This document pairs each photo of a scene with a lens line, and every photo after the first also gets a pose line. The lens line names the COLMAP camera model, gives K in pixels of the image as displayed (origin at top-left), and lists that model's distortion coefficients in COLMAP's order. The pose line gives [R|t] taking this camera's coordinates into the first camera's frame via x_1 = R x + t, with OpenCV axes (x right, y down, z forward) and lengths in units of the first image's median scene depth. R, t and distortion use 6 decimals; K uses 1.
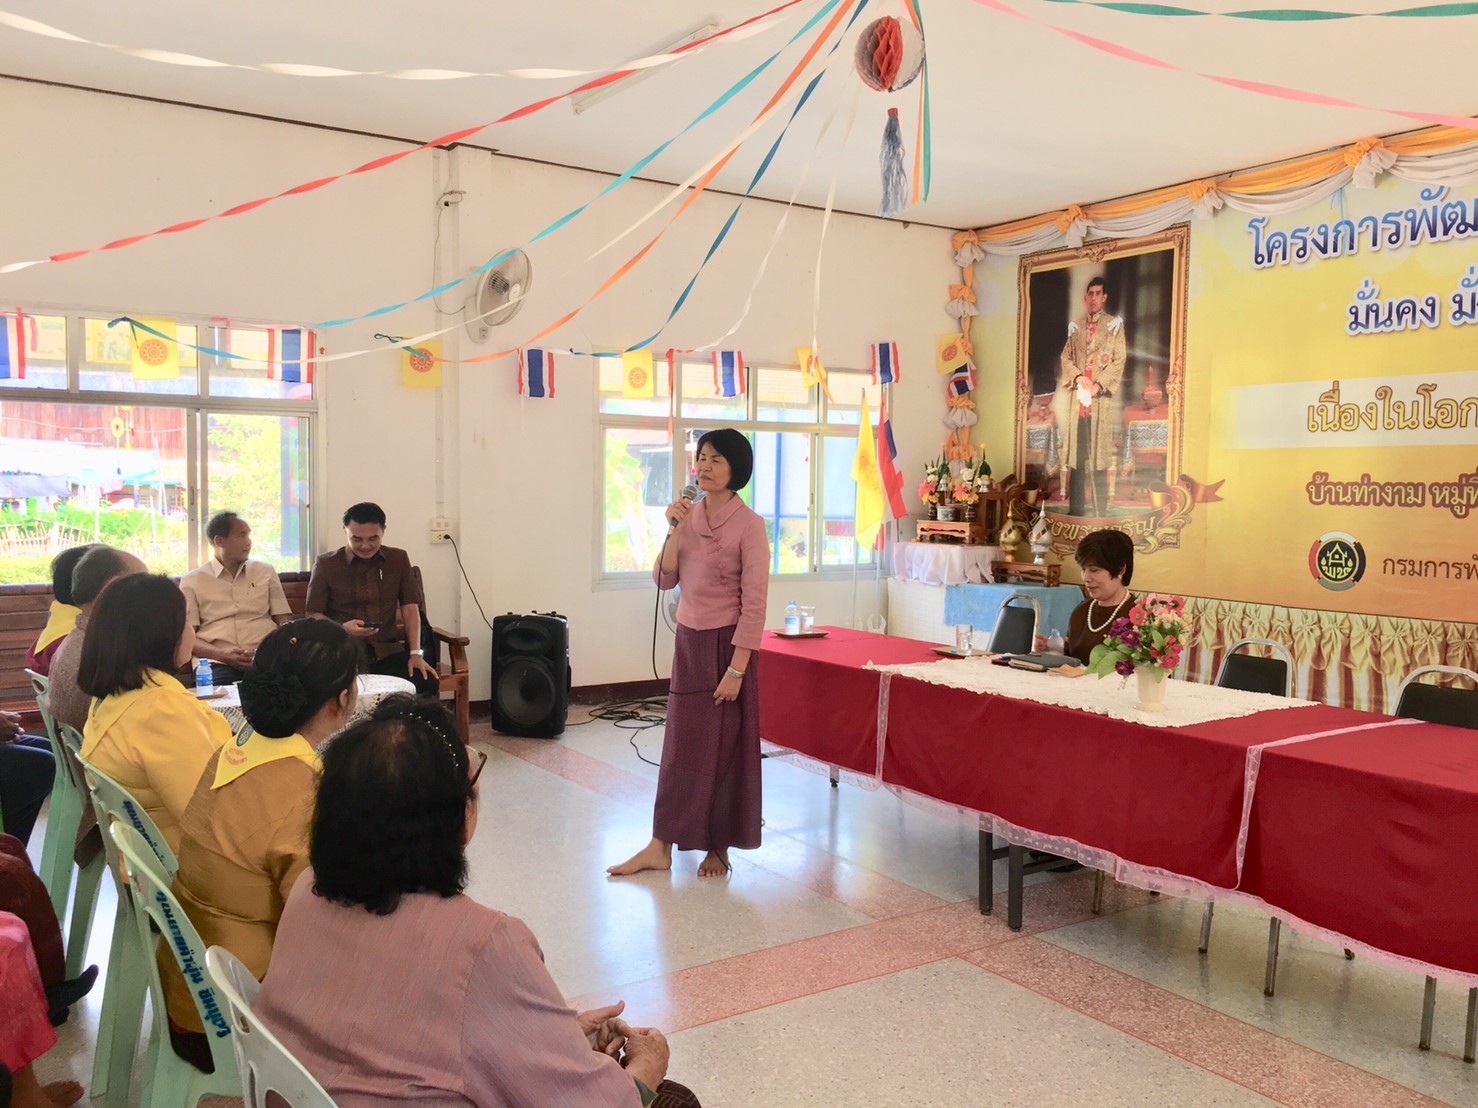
lens RADIAL K [[1250.2, 0, 728.6], [0, 1250.2, 543.4], [0, 0, 1]] dist [0.055977, -0.077017]
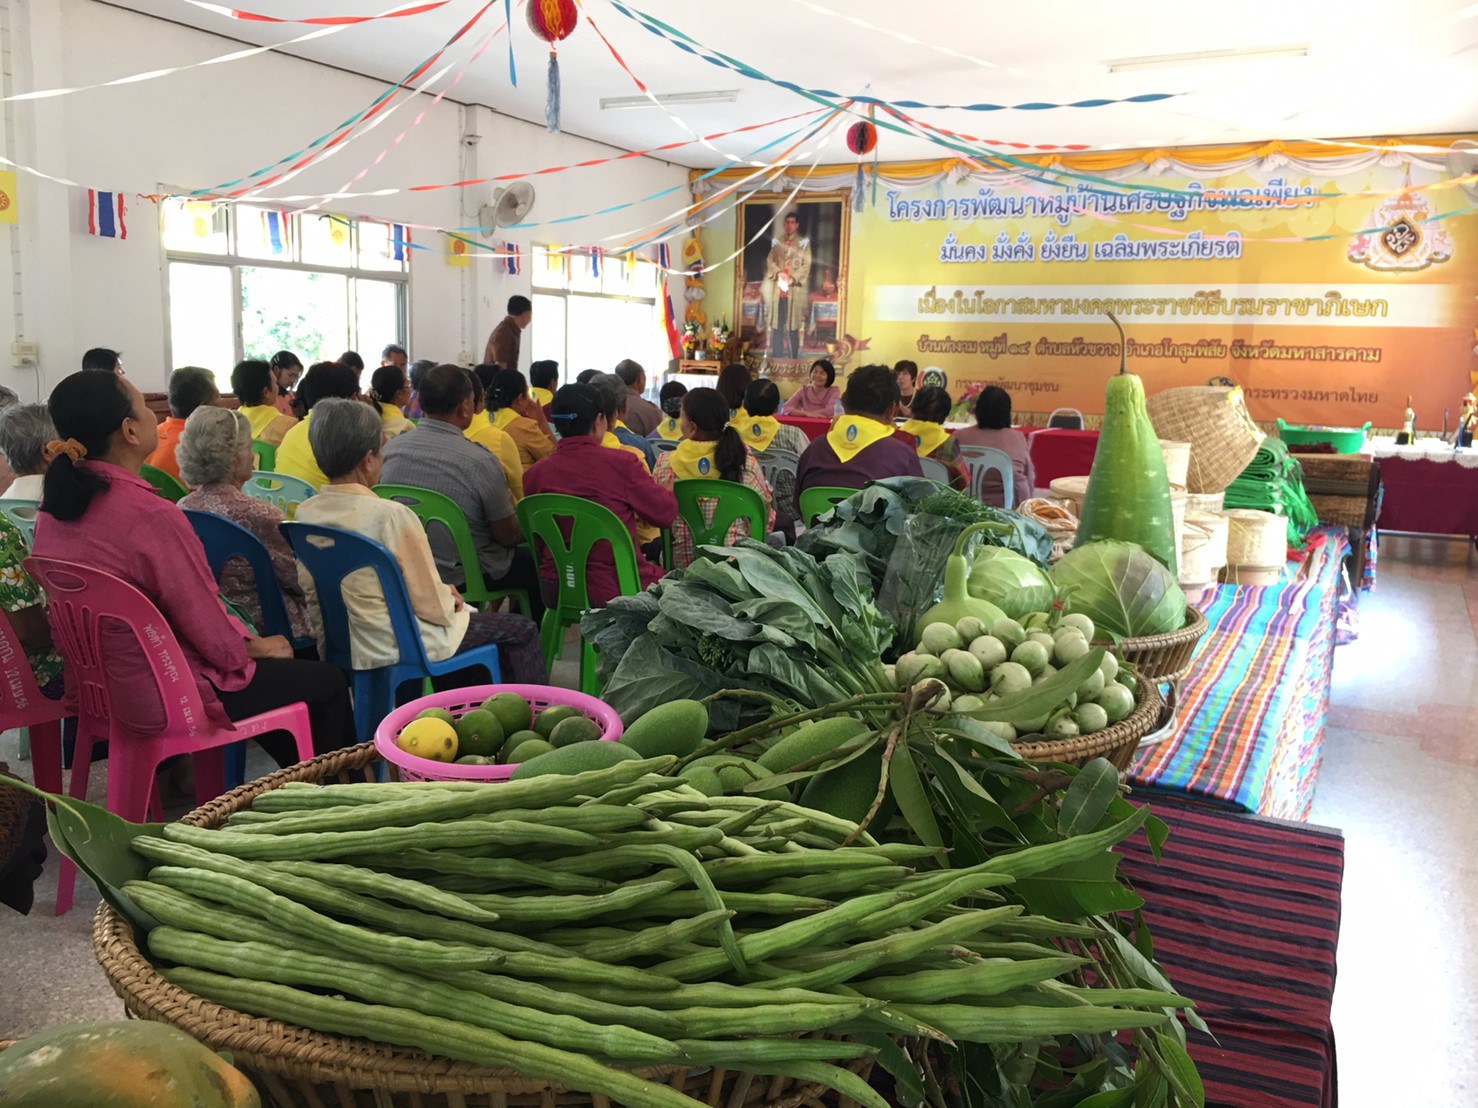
lens RADIAL K [[1250.2, 0, 739.2], [0, 1250.2, 549.1], [0, 0, 1]] dist [0.055977, -0.077017]
pose [[0.870657, -0.063191, 0.487815, -0.637736], [0.005041, 0.992808, 0.119611, 0.032997], [-0.491865, -0.101681, 0.864714, -0.468847]]
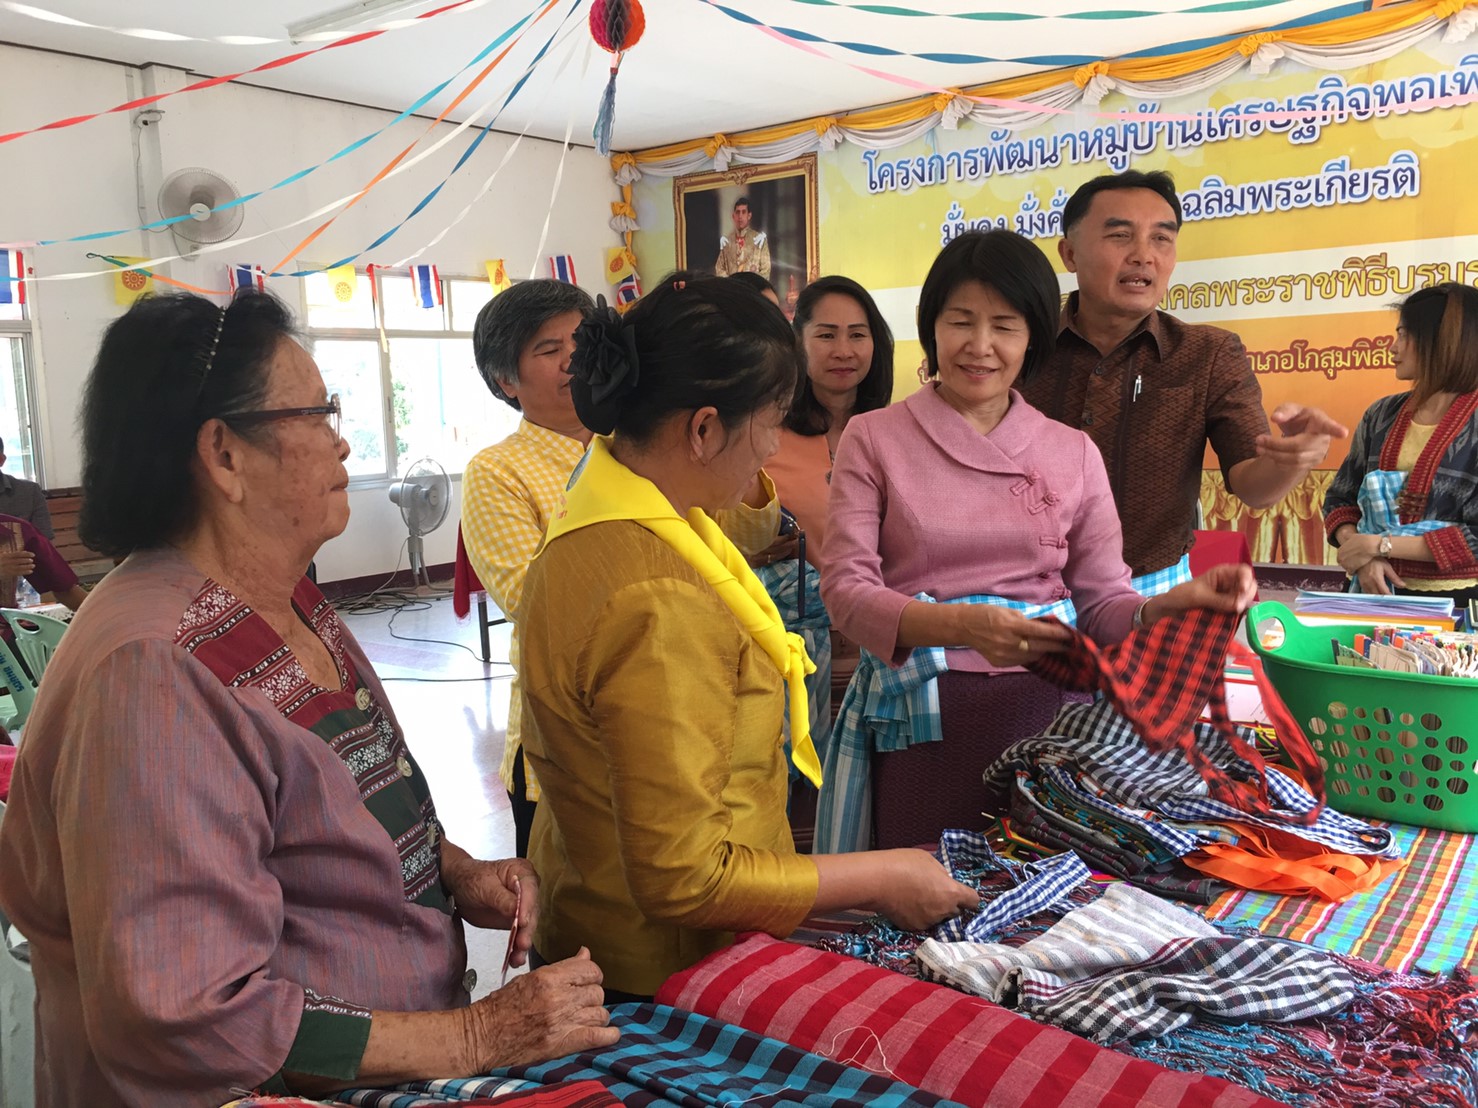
lens RADIAL K [[1250.2, 0, 737.4], [0, 1250.2, 536.5], [0, 0, 1]] dist [0.055977, -0.077017]
pose [[0.947982, -0.079023, 0.308359, -0.099283], [0.058426, 0.995434, 0.075480, 0.013026], [-0.312916, -0.053537, 0.948271, -0.122767]]
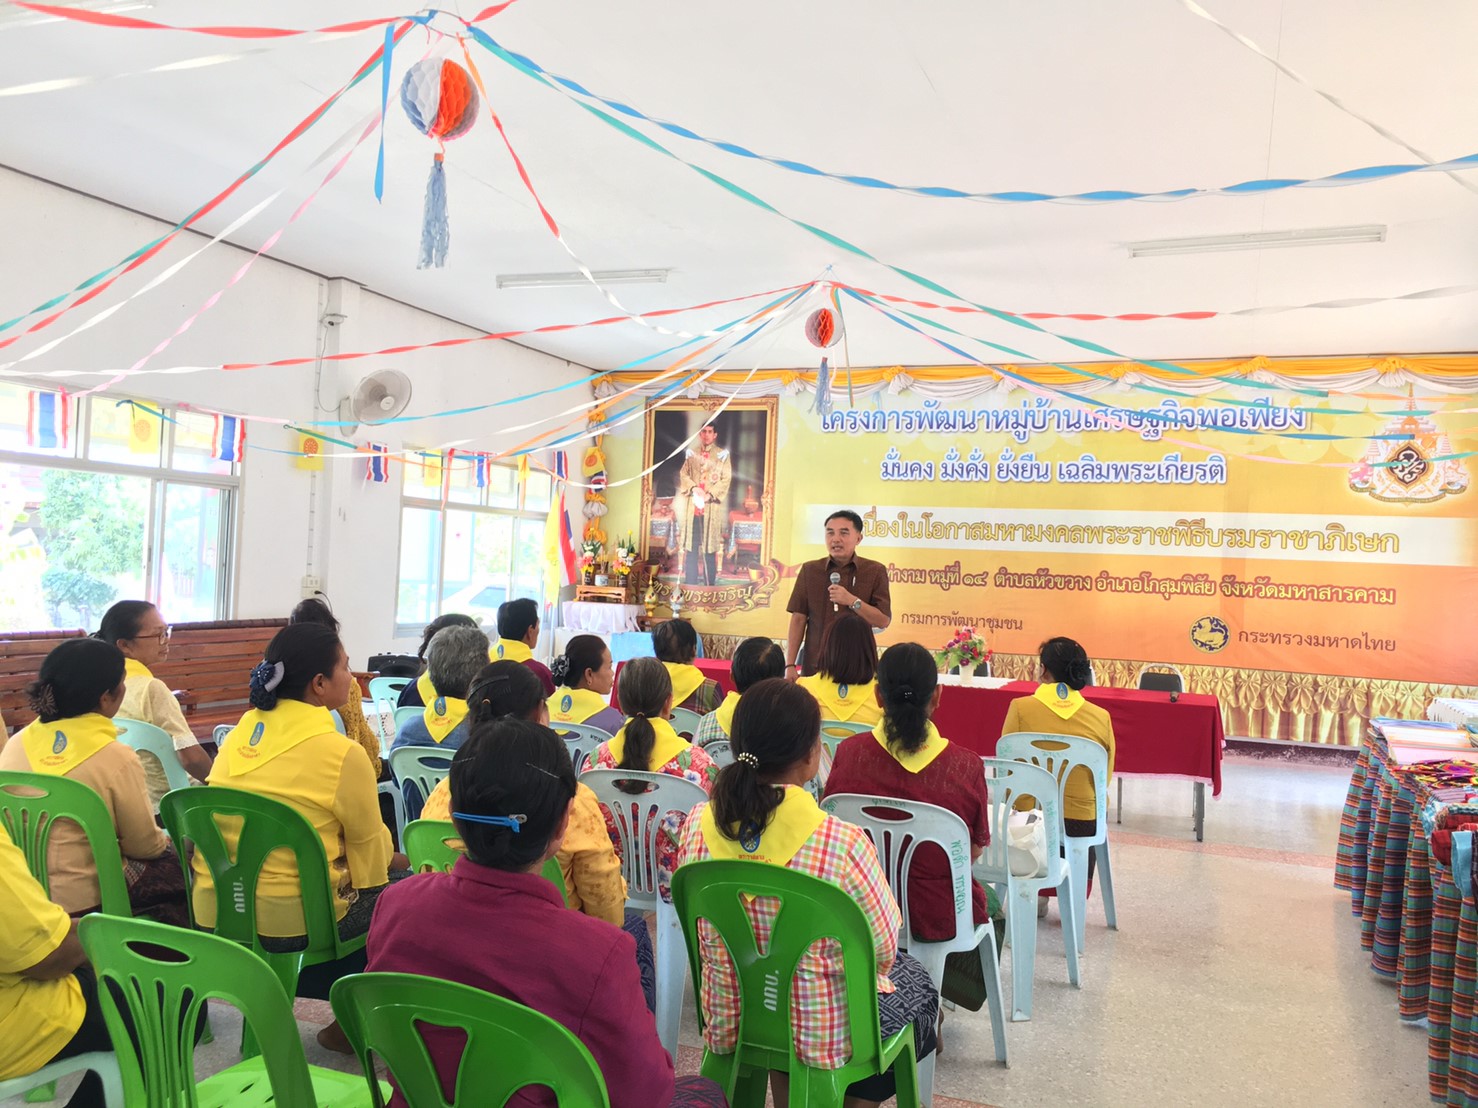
lens RADIAL K [[1250.2, 0, 735.6], [0, 1250.2, 546.8], [0, 0, 1]] dist [0.055977, -0.077017]
pose [[0.819275, 0.035974, 0.572271, -0.534989], [-0.007358, 0.998607, -0.052242, 0.010043], [-0.573353, 0.038590, 0.818399, -0.209514]]
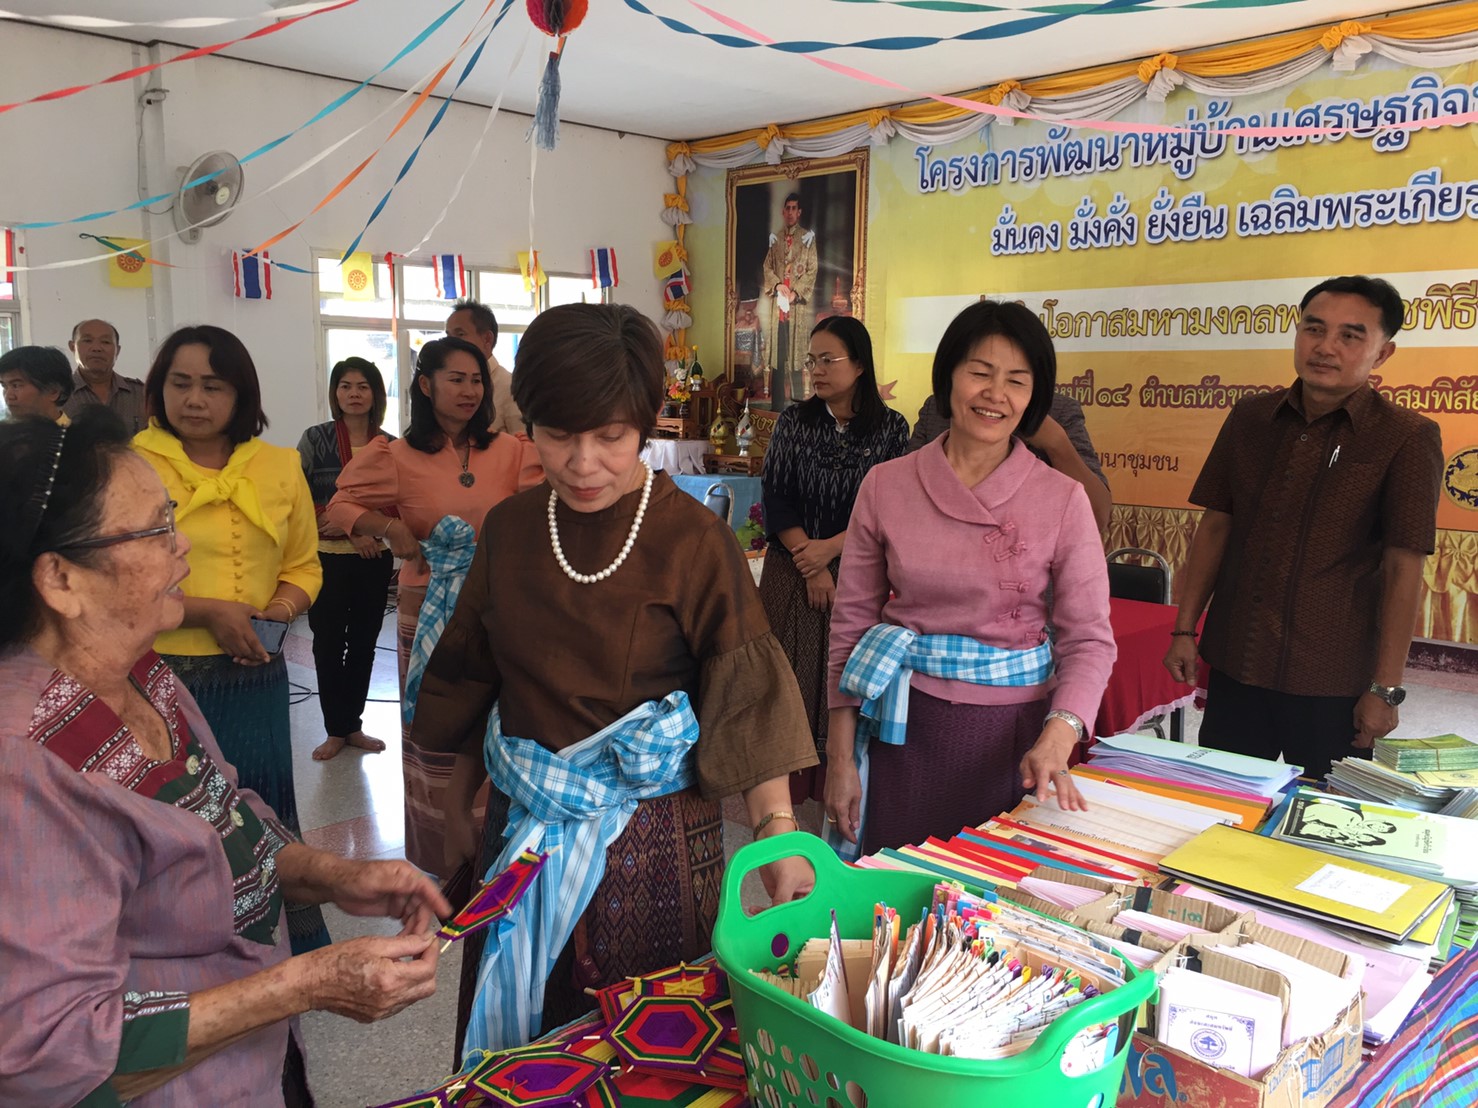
lens RADIAL K [[1250.2, 0, 739.6], [0, 1250.2, 542.7], [0, 0, 1]] dist [0.055977, -0.077017]
pose [[0.980753, -0.025292, 0.193609, 0.029157], [0.008674, 0.996240, 0.086199, -0.002924], [-0.195061, -0.082861, 0.977285, -0.090648]]
